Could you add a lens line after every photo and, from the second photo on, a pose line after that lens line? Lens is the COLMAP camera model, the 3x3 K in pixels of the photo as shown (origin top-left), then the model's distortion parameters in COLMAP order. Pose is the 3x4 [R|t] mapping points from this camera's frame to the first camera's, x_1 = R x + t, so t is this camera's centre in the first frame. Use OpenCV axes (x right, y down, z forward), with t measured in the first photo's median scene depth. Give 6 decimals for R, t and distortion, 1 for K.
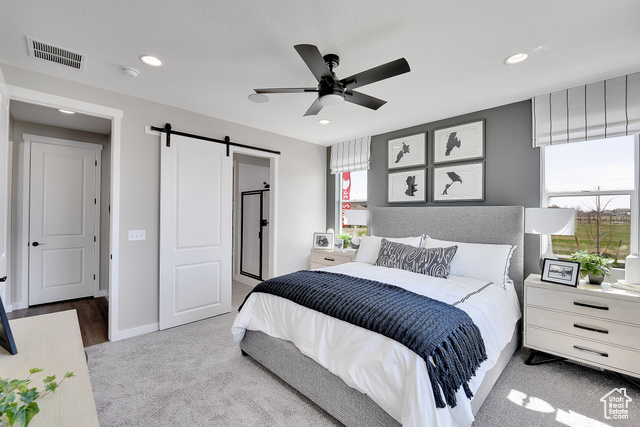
lens RADIAL K [[253.0, 0, 321.2], [0, 253.0, 216.1], [0, 0, 1]] dist [-0.001687, -0.000296]
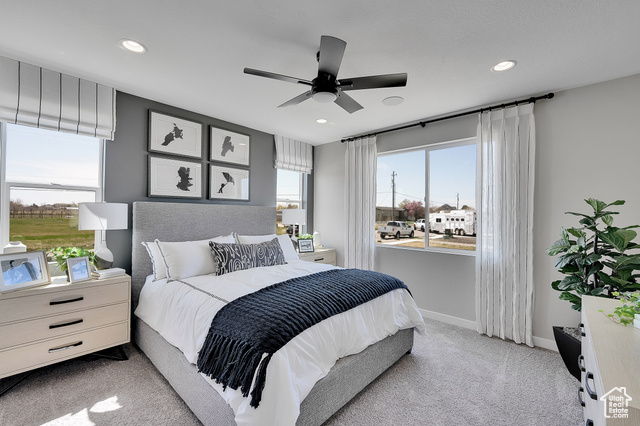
lens RADIAL K [[273.3, 0, 322.5], [0, 273.3, 210.6], [0, 0, 1]] dist [0.000058, -0.000070]
pose [[-0.019510, 0.002830, 0.999806, -0.599504], [-0.006566, 0.999974, -0.002958, -0.012323], [-0.999788, -0.006623, -0.019491, 0.572263]]
